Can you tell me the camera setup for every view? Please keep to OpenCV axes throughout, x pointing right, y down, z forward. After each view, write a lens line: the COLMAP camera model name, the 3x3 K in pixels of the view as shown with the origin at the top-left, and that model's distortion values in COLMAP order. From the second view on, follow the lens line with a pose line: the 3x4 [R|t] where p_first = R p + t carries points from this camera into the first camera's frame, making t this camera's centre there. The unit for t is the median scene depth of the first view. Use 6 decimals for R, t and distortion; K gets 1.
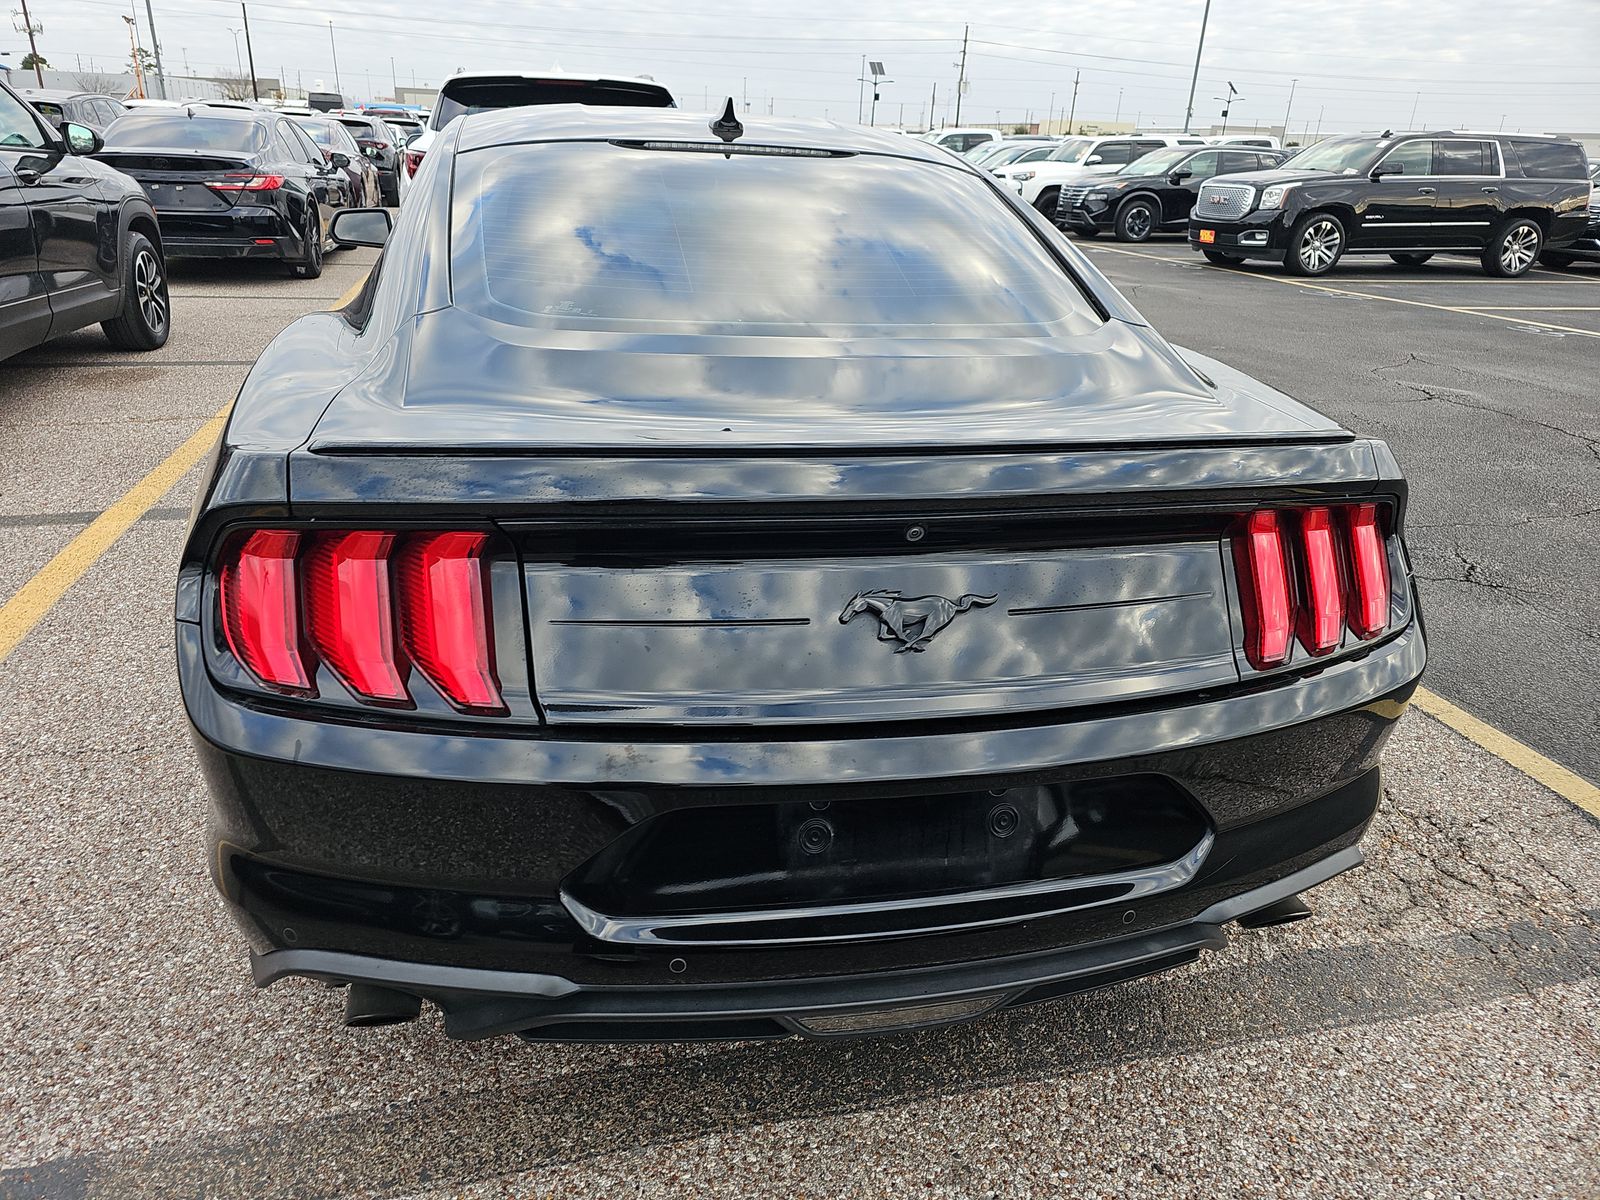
lens RADIAL K [[1052.6, 0, 792.8], [0, 1052.6, 600.1], [0, 0, 1]] dist [0.046340, -0.037090]
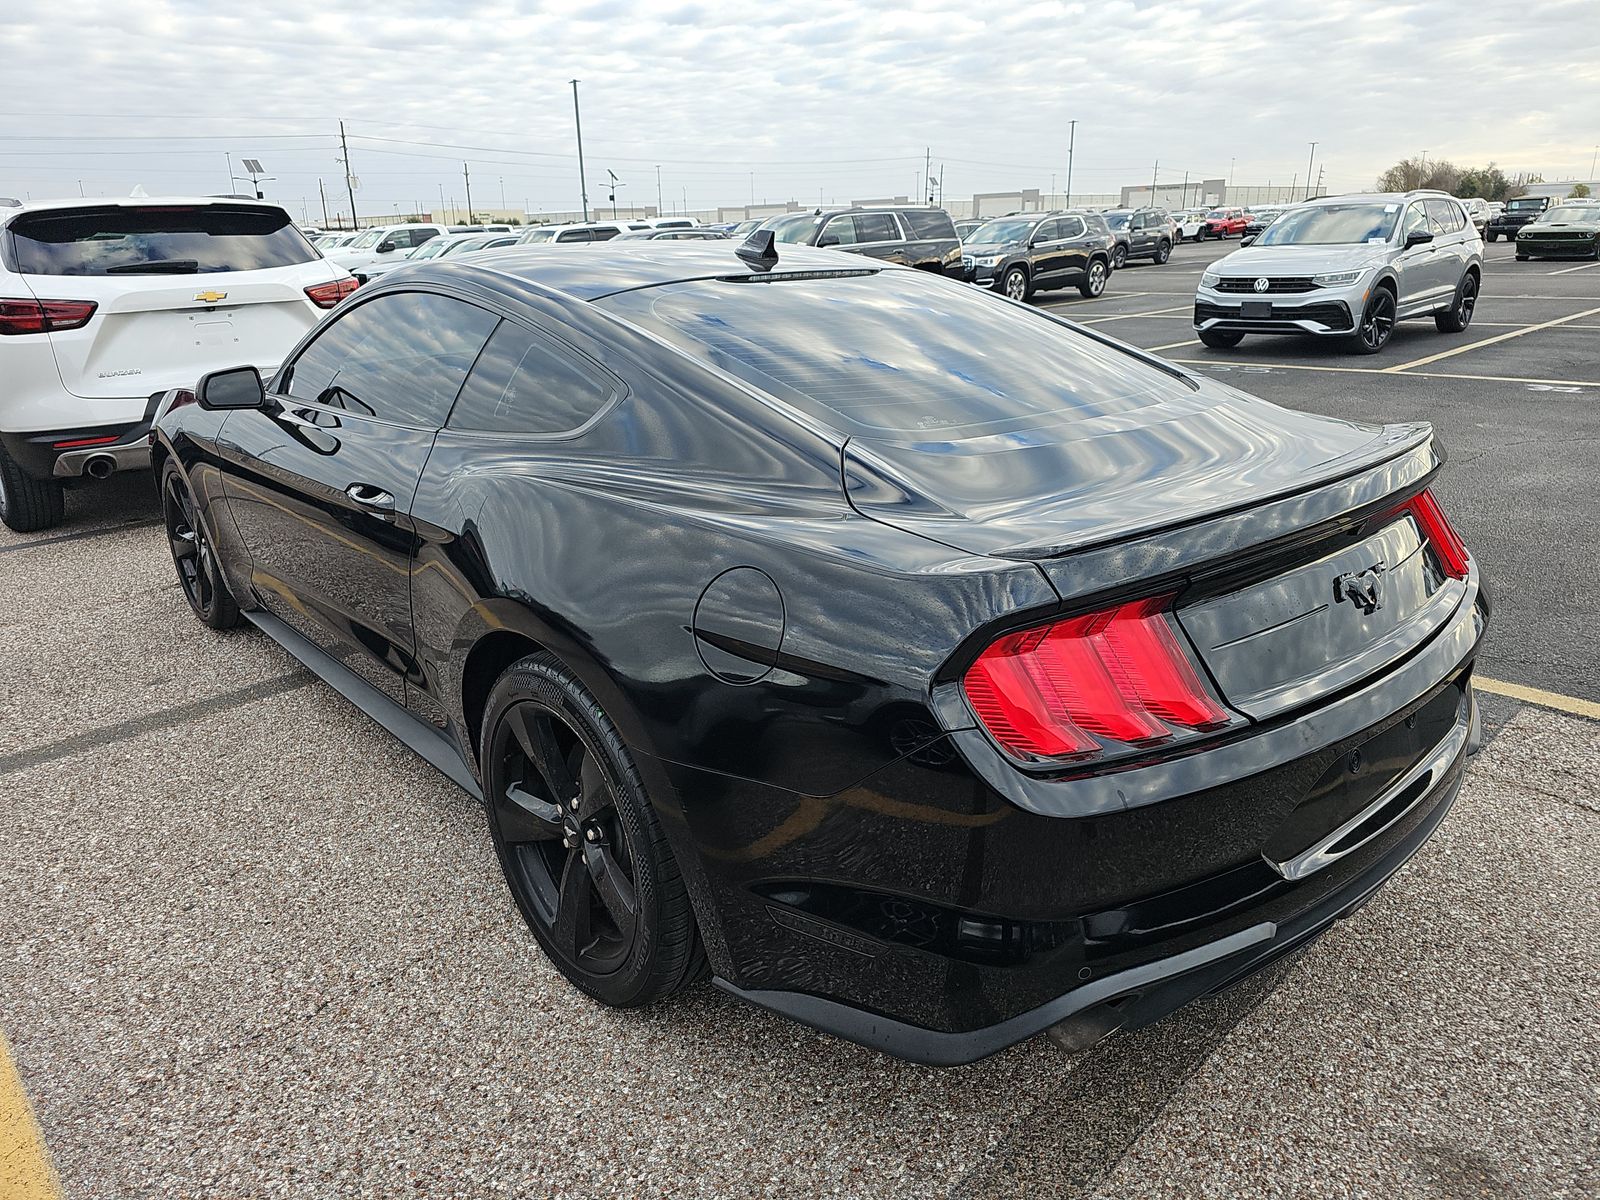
lens RADIAL K [[1052.6, 0, 794.7], [0, 1052.6, 603.1], [0, 0, 1]] dist [0.046340, -0.037090]
pose [[0.864005, -0.222411, 0.451696, -0.100372], [0.252330, 0.967621, -0.006210, -0.012401], [-0.435689, 0.119342, 0.892150, 0.005487]]
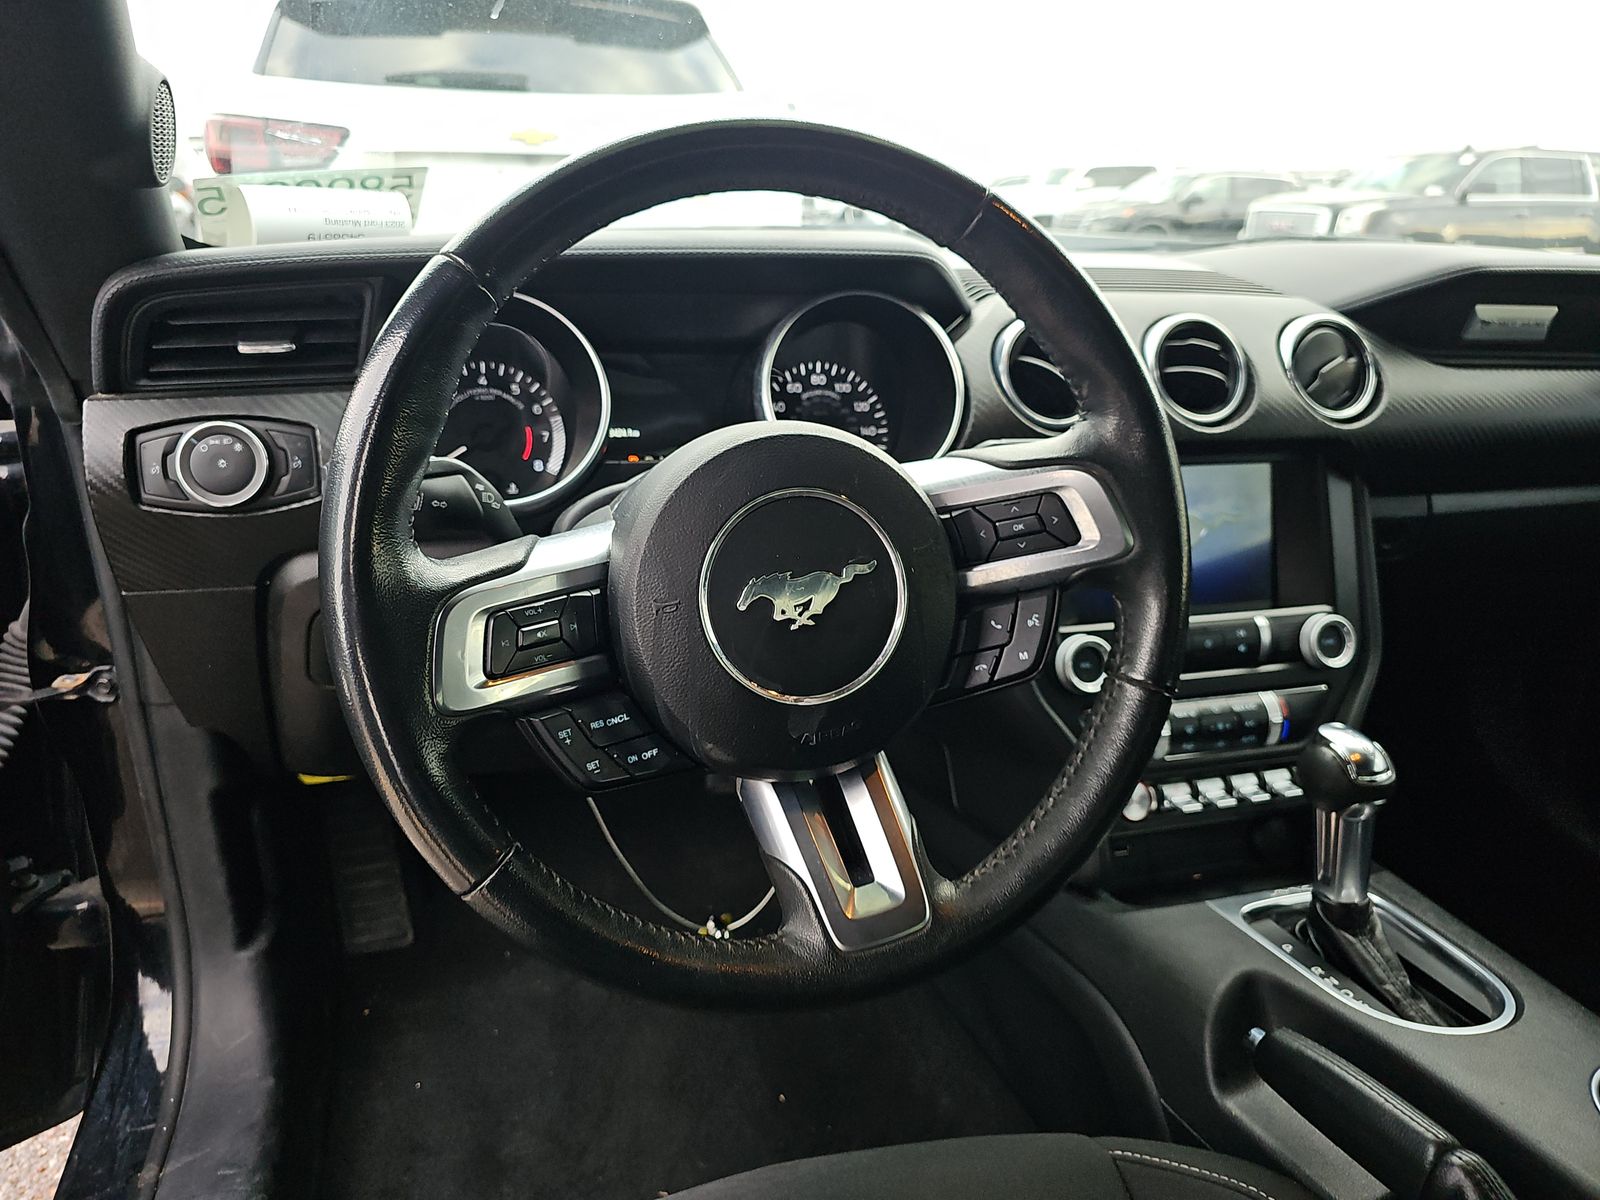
lens RADIAL K [[1052.6, 0, 796.6], [0, 1052.6, 592.8], [0, 0, 1]] dist [0.046340, -0.037090]
pose [[0.995700, -0.036403, 0.085186, -0.049784], [0.040140, 0.998286, -0.042580, -0.073476], [-0.083490, 0.045816, 0.995455, 0.222717]]
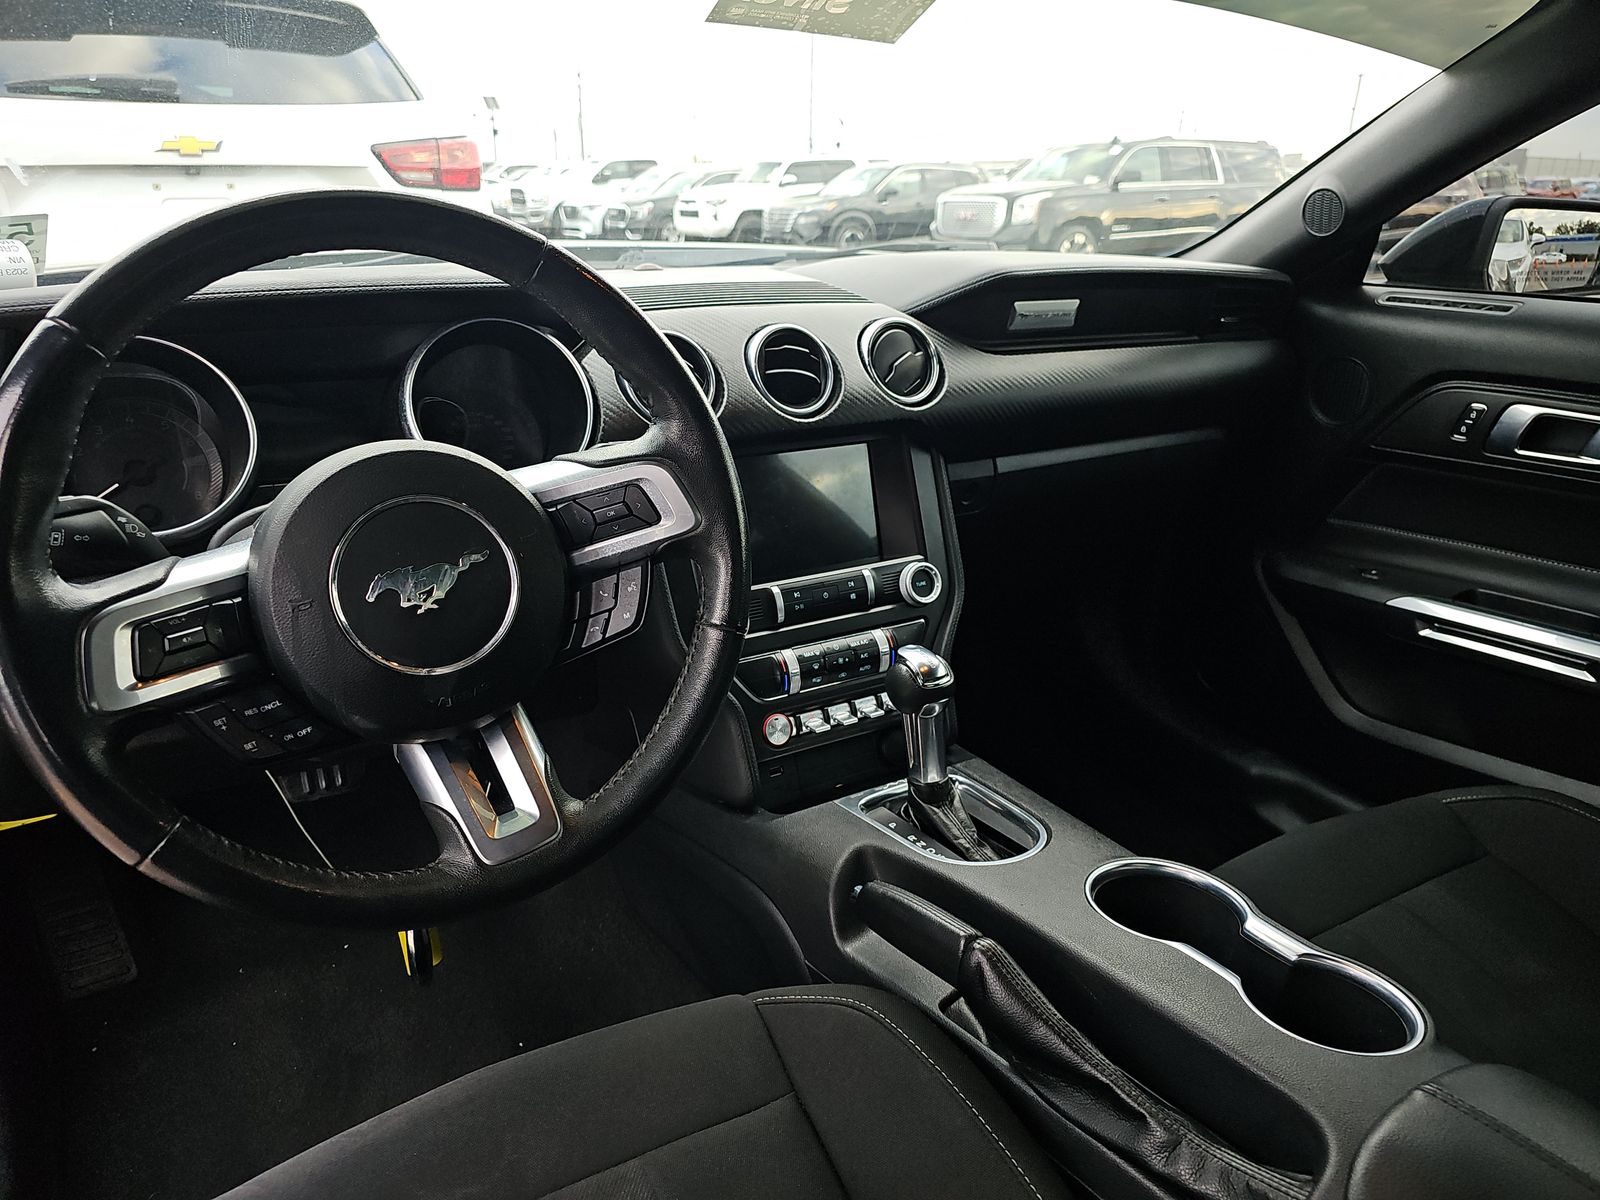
lens RADIAL K [[1052.6, 0, 802.2], [0, 1052.6, 610.9], [0, 0, 1]] dist [0.046340, -0.037090]
pose [[0.943459, -0.145787, 0.297710, -0.043988], [0.152466, 0.988308, 0.000795, -0.071068], [-0.294346, 0.044641, 0.954656, 0.209833]]
